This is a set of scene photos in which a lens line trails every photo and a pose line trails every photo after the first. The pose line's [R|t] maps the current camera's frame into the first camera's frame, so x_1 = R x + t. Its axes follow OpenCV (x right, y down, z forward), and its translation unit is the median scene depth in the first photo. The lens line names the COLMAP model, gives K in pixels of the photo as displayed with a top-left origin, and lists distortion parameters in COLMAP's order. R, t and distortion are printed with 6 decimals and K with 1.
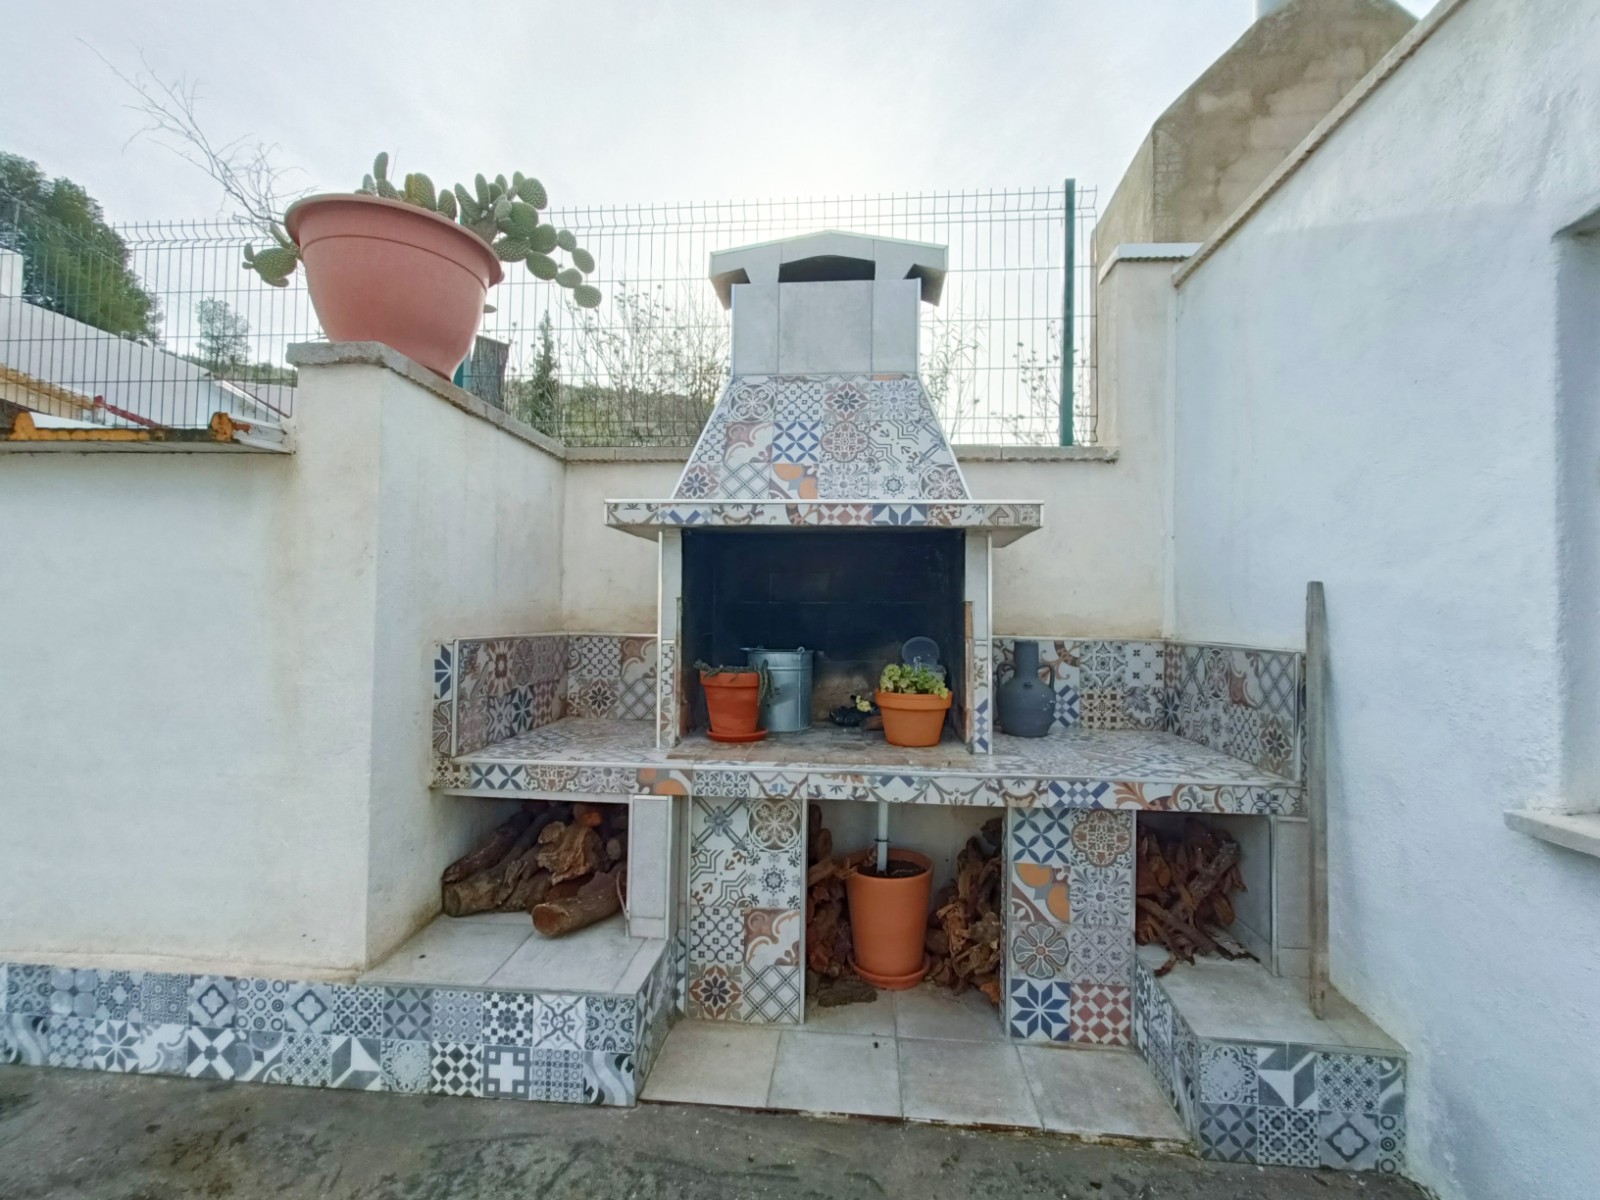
lens RADIAL K [[718.8, 0, 800.0], [0, 718.8, 600.0], [0, 0, 1]] dist [0.000302, 0.001531]
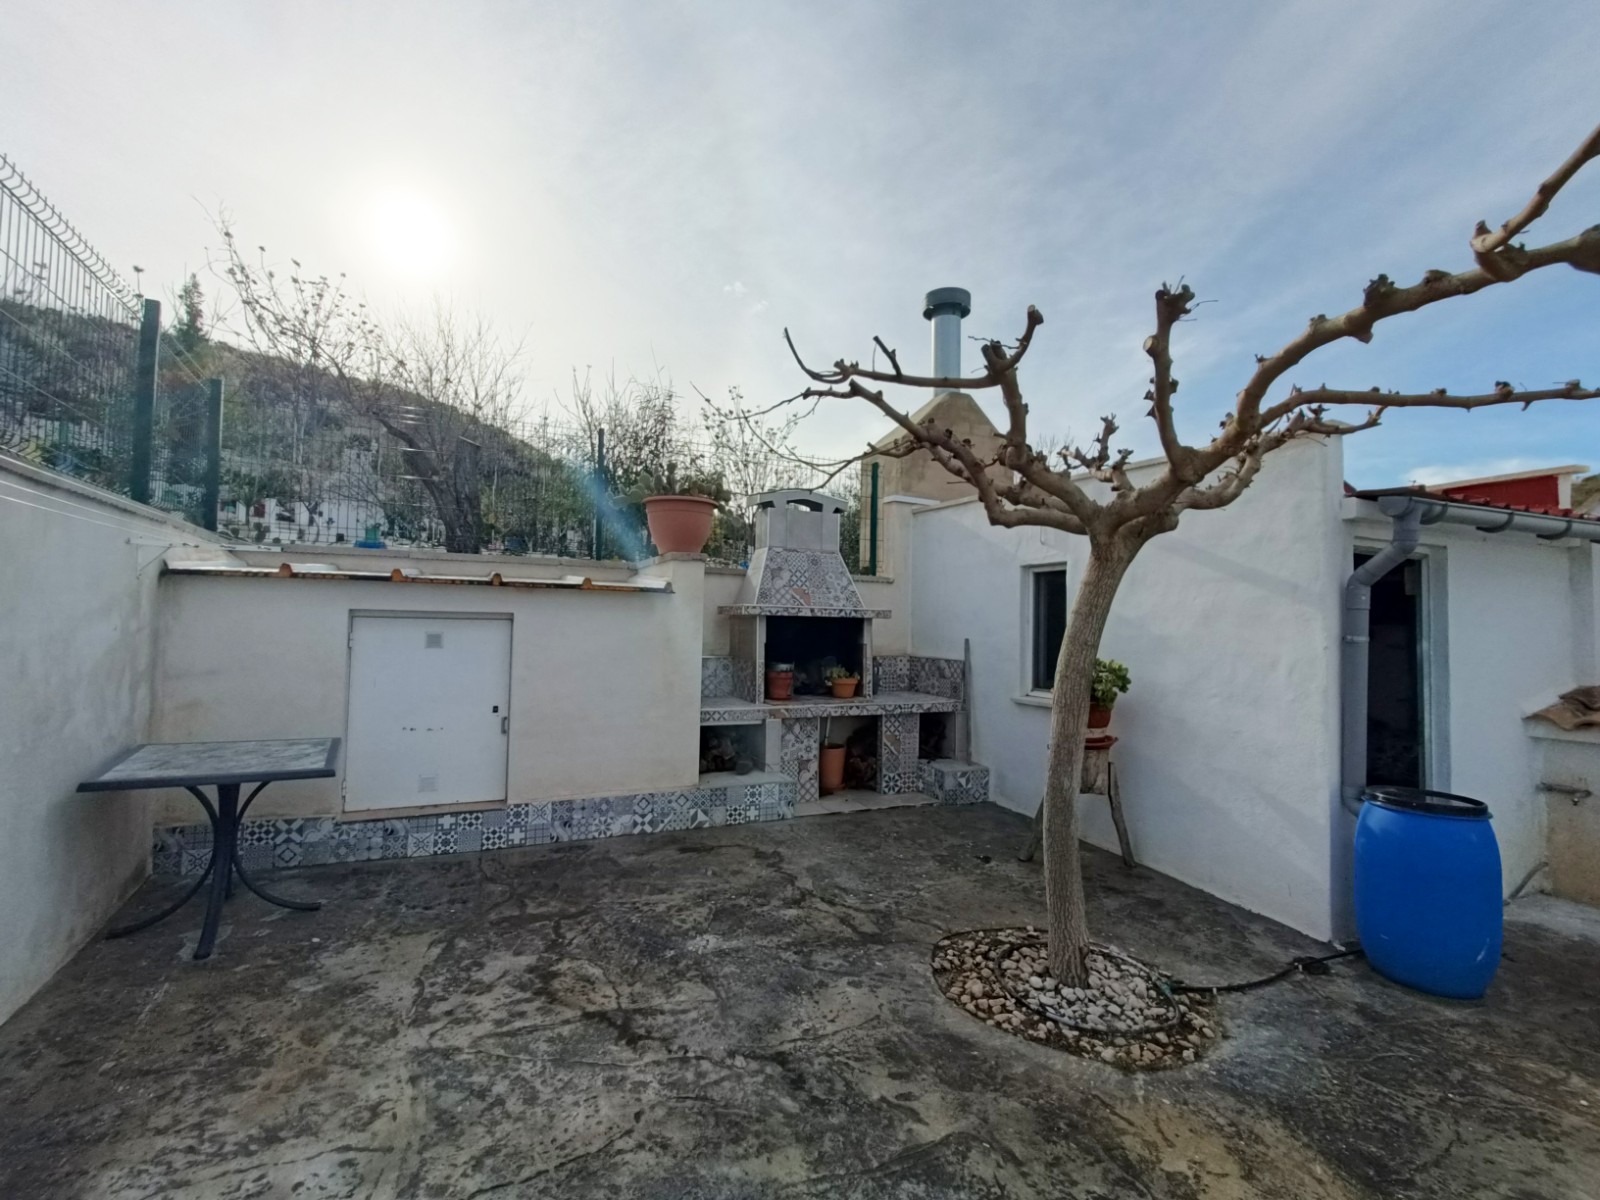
lens RADIAL K [[718.8, 0, 800.0], [0, 718.8, 600.0], [0, 0, 1]] dist [0.000302, 0.001531]
pose [[0.876958, 0.016841, 0.480272, -1.503470], [-0.014056, 0.999857, -0.009394, -0.156765], [-0.480361, 0.001488, 0.877070, -1.481484]]
